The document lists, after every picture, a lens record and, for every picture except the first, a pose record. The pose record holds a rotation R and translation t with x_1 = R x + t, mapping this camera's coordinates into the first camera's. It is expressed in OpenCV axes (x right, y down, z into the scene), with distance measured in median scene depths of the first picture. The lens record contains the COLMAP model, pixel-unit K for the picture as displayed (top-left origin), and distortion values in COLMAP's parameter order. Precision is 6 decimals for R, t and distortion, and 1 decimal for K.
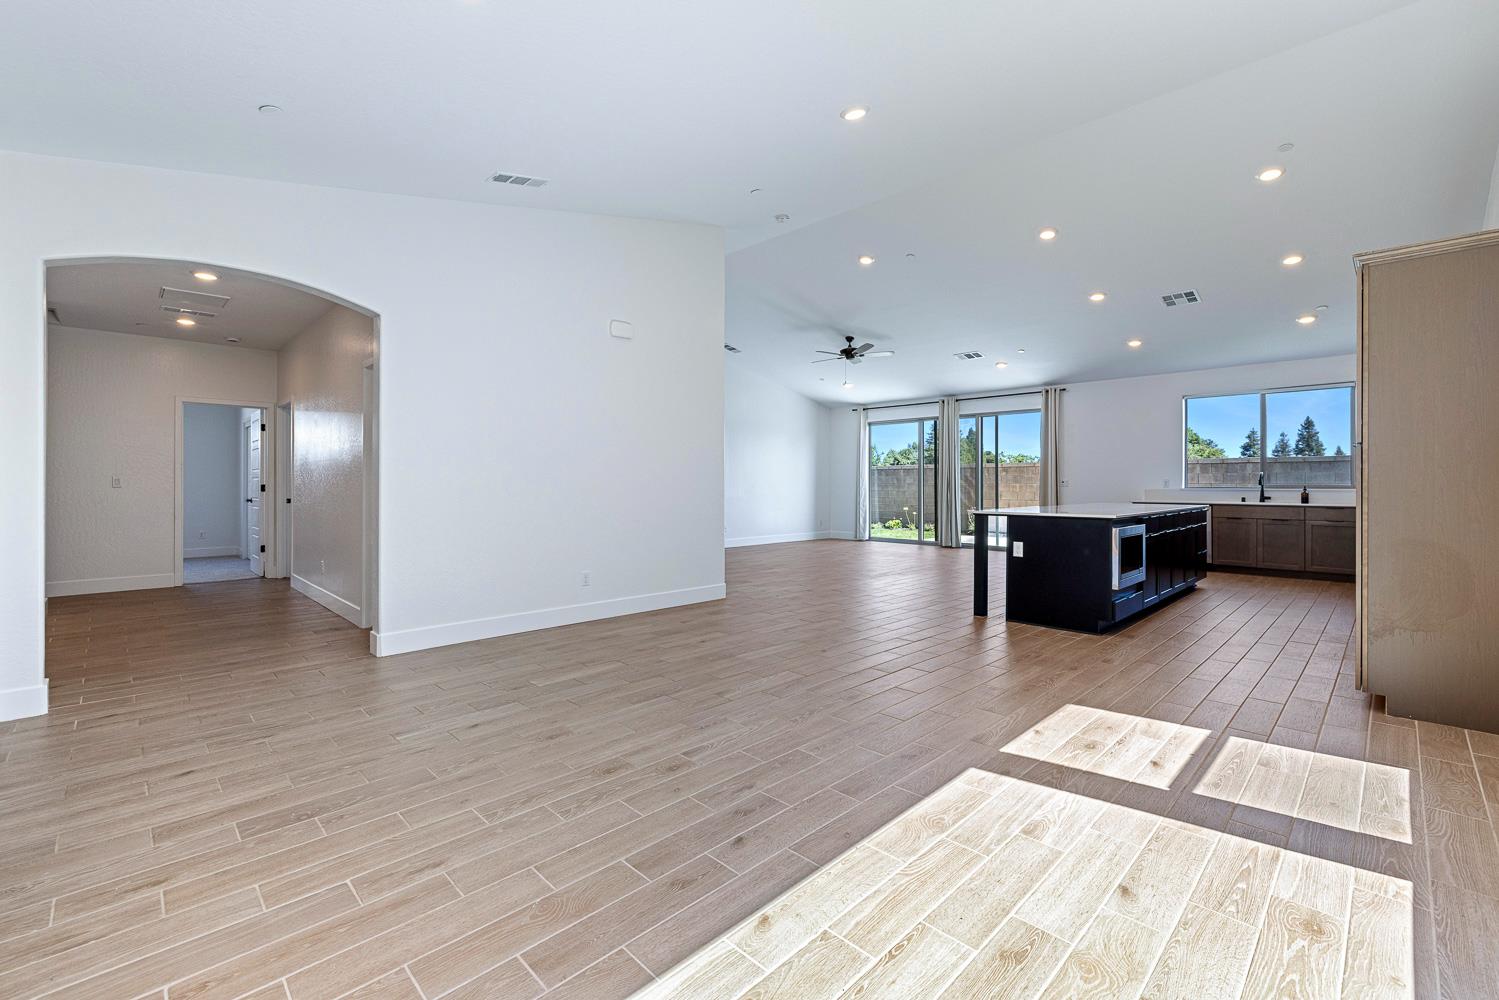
lens RADIAL K [[634.9, 0, 753.1], [0, 634.9, 490.8], [0, 0, 1]] dist [-0.000311, -0.000186]
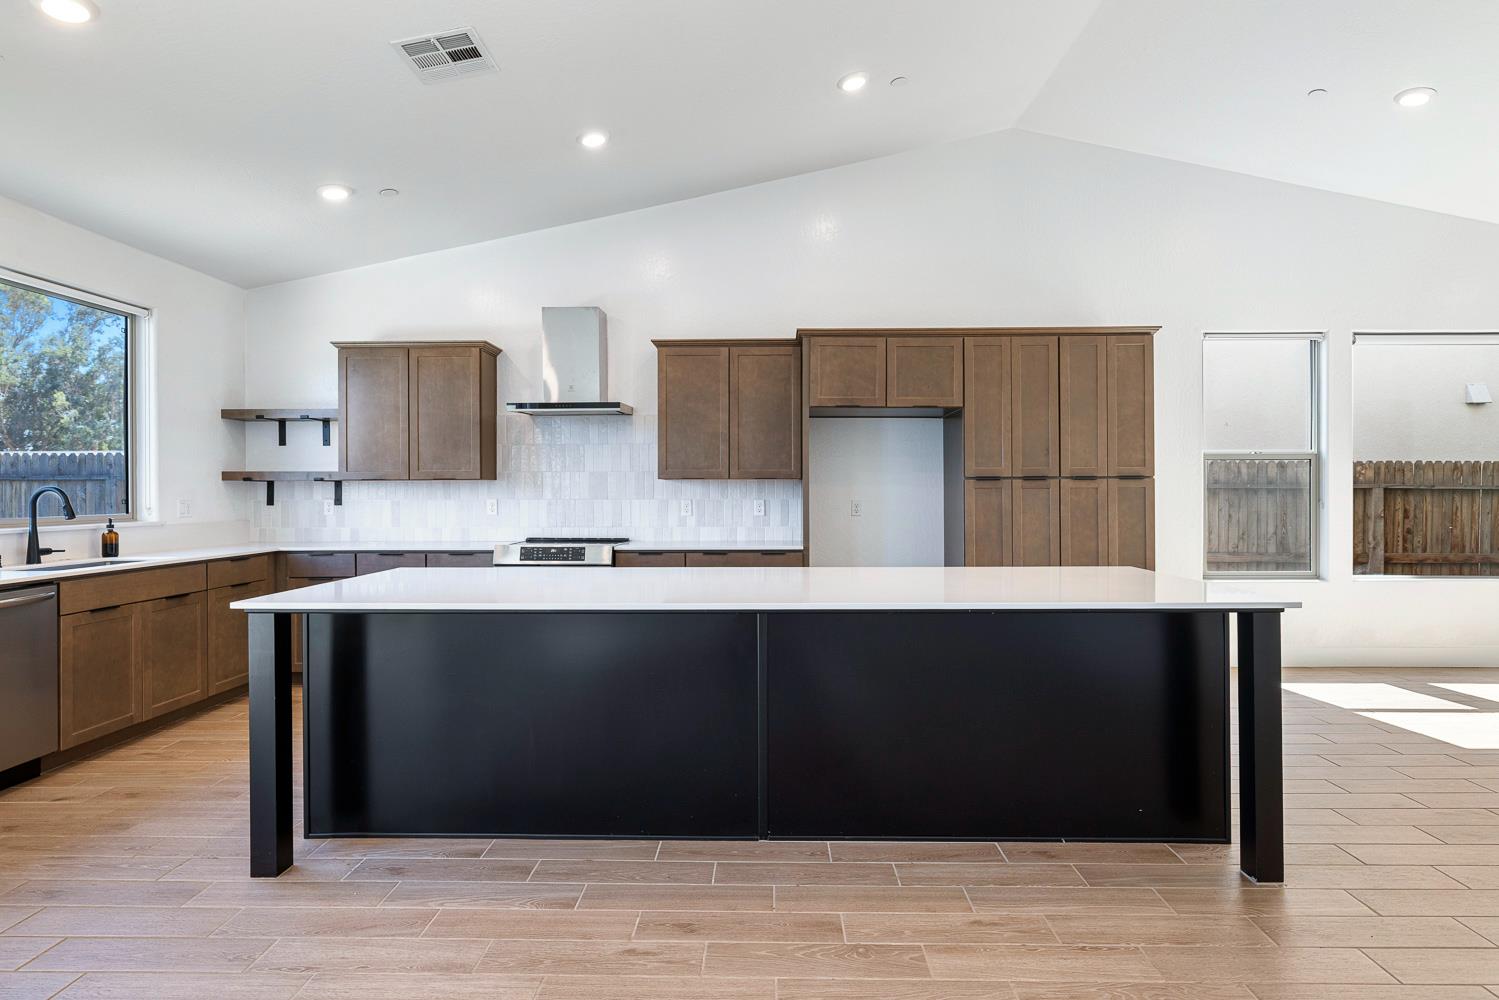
lens RADIAL K [[772.5, 0, 749.4], [0, 772.5, 489.7], [0, 0, 1]] dist [-0.002310, 0.001948]
pose [[-0.699477, -0.001063, 0.714655, 0.159986], [0.009195, 0.999903, 0.010487, -0.027695], [-0.714596, 0.013906, -0.699399, 1.017815]]
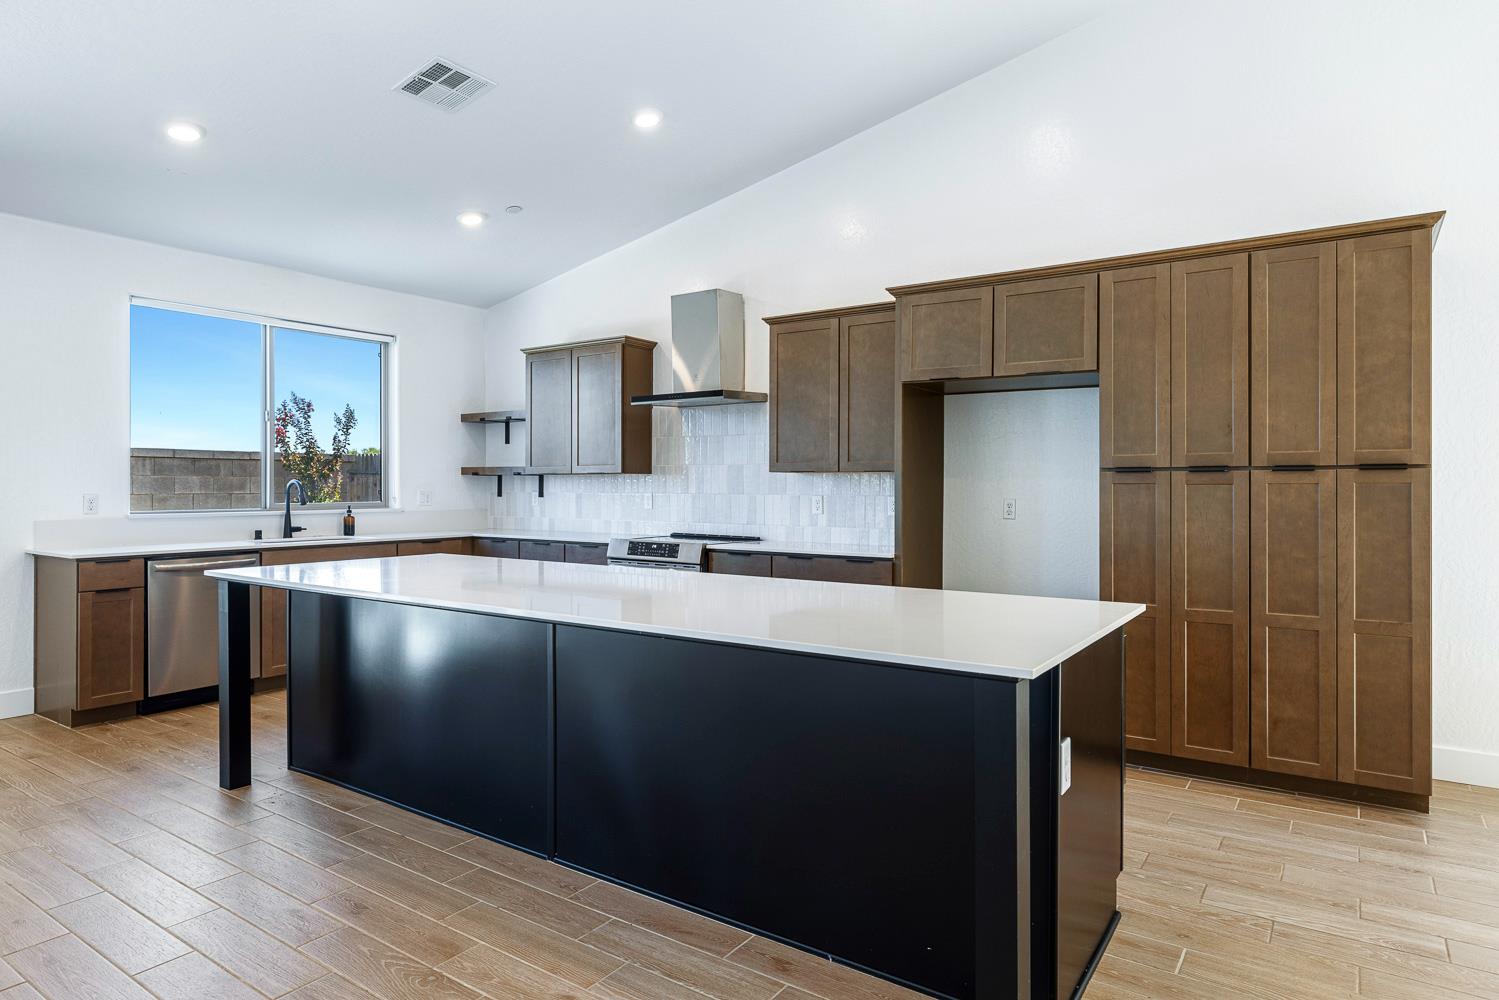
lens RADIAL K [[874.0, 0, 742.4], [0, 874.0, 487.6], [0, 0, 1]] dist [0.000265, -0.000969]
pose [[-0.188163, -0.007439, 0.982110, 0.035230], [0.010545, 0.999898, 0.009594, -0.025551], [-0.982081, 0.012161, -0.188065, 0.771110]]
